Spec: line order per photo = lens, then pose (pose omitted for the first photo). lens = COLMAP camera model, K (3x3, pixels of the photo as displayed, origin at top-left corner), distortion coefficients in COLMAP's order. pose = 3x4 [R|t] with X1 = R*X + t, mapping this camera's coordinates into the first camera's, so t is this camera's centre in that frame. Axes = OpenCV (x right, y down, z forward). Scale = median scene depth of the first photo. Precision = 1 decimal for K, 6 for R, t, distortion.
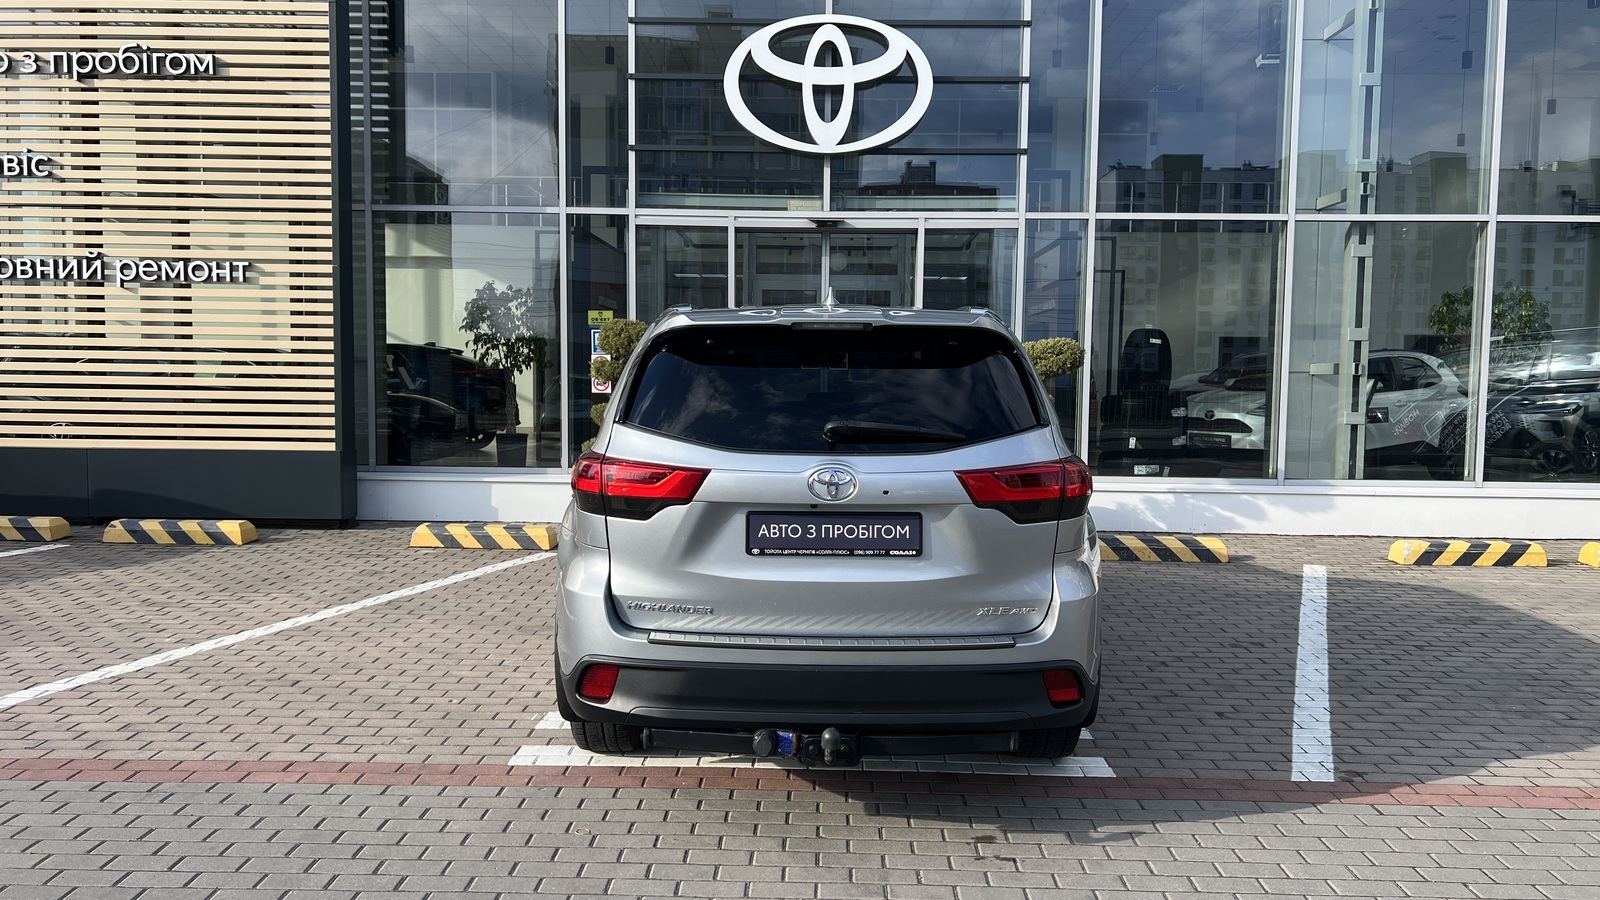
lens RADIAL K [[1222.7, 0, 806.8], [0, 1222.7, 450.8], [0, 0, 1]] dist [0.047871, -0.058904]
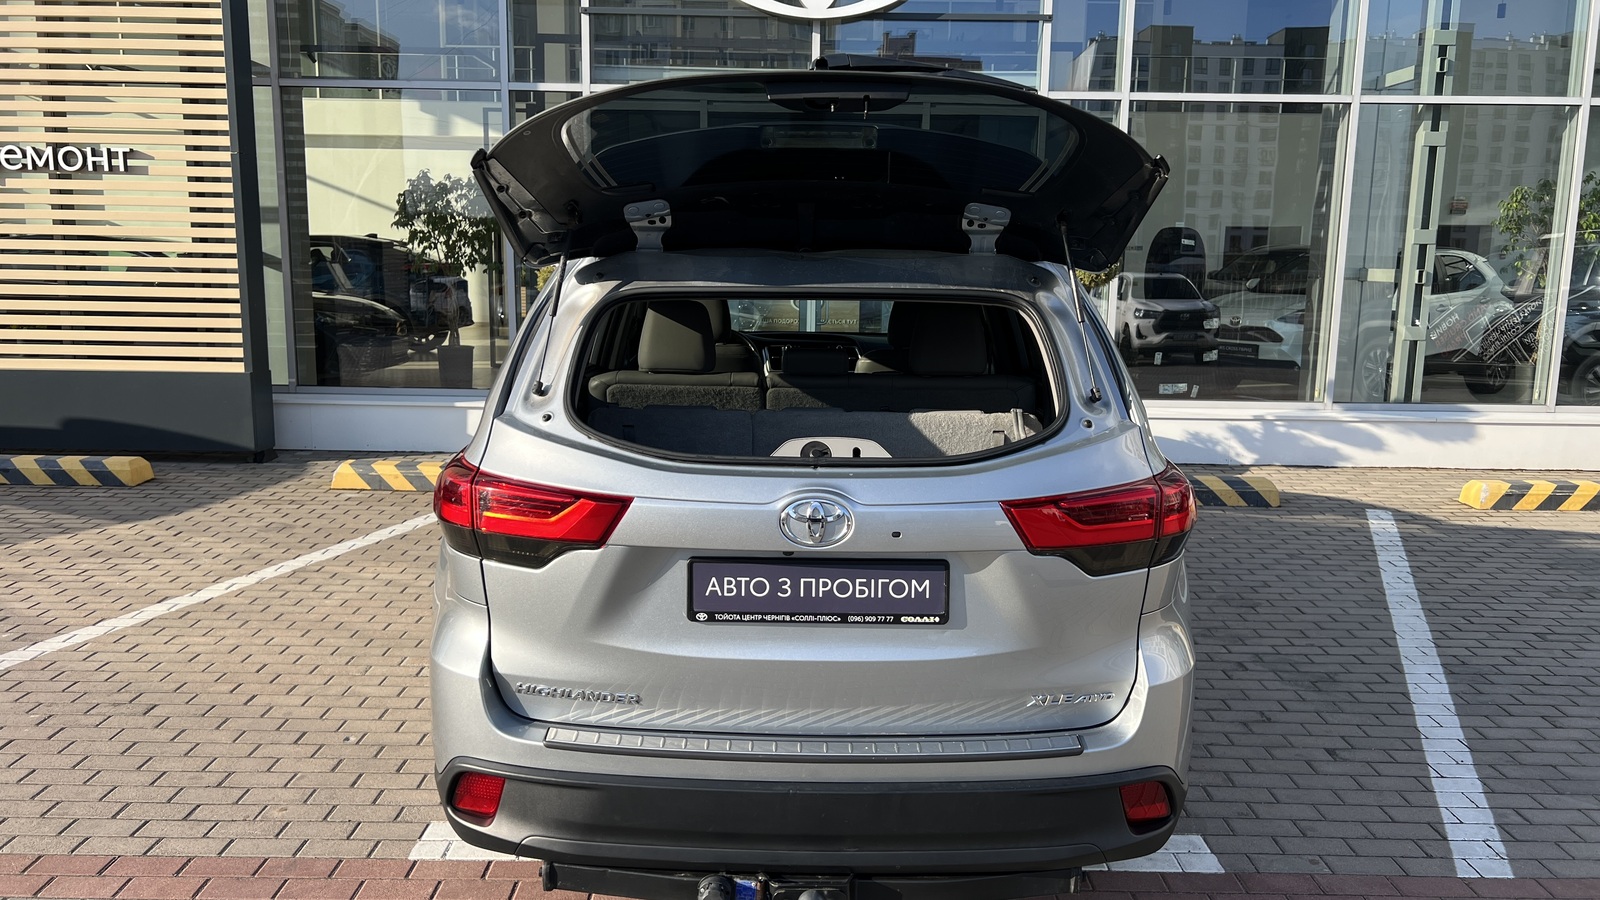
lens RADIAL K [[1222.7, 0, 800.0], [0, 1222.7, 454.2], [0, 0, 1]] dist [0.047871, -0.058904]
pose [[0.999866, -0.000126, 0.016365, -0.009018], [-0.001496, 0.995080, 0.099061, -0.029023], [-0.016297, -0.099072, 0.994947, 0.132610]]
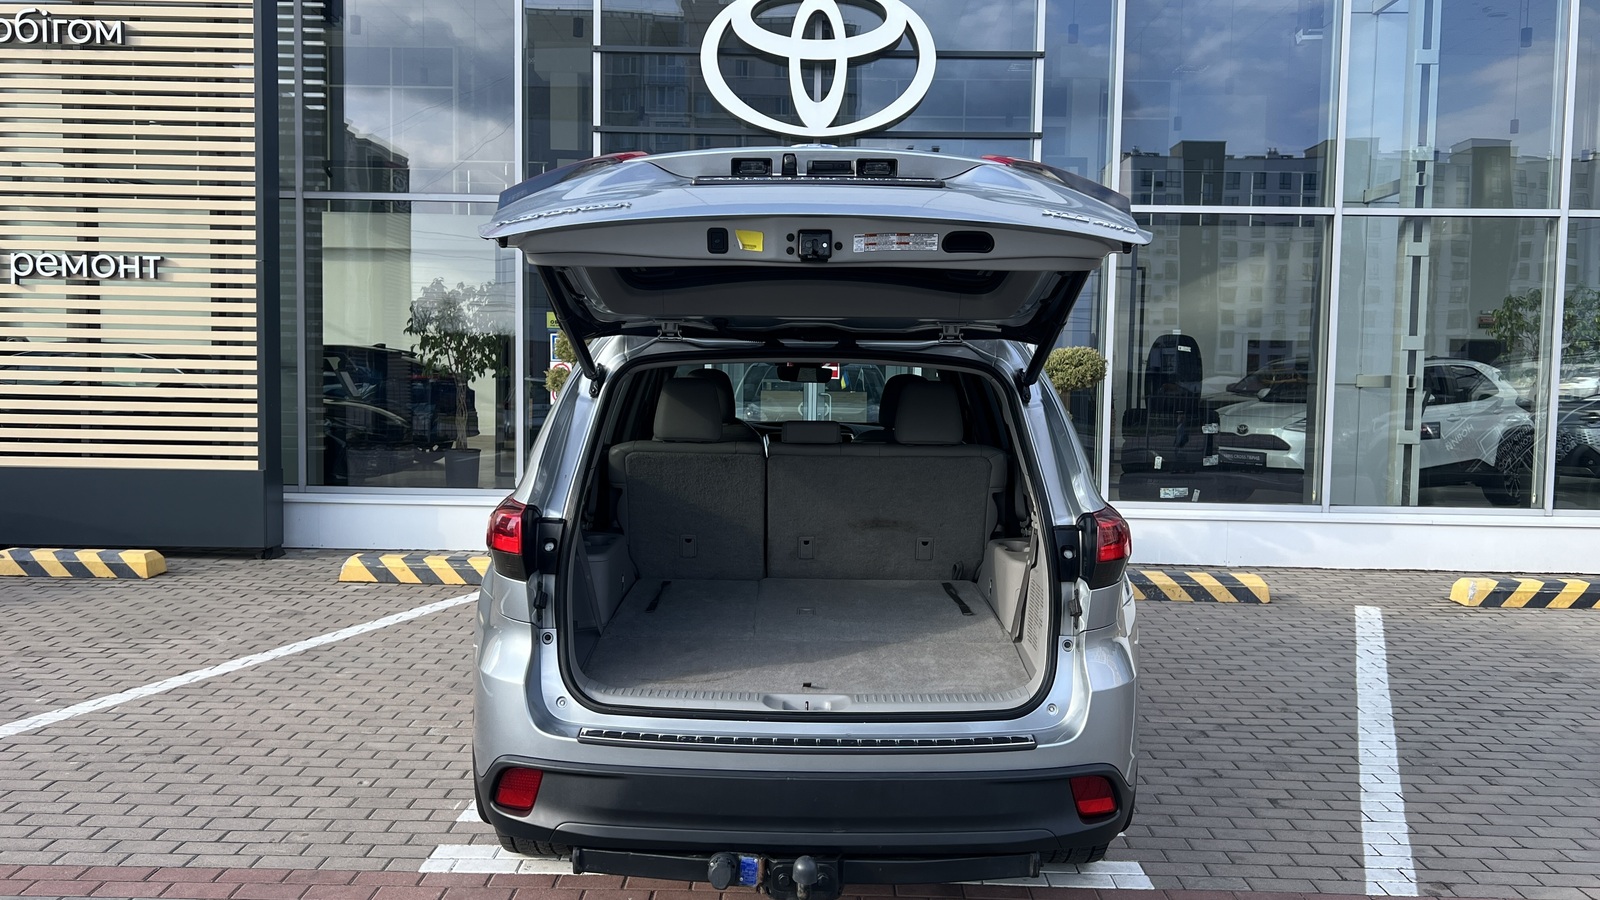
lens RADIAL K [[1309.2, 0, 804.5], [0, 1309.2, 449.2], [0, 0, 1]] dist [0.049186, -0.060066]
pose [[0.999984, 0.004195, 0.003821, 0.005375], [-0.004174, 0.999977, -0.005376, -0.011669], [-0.003844, 0.005360, 0.999978, 0.052687]]
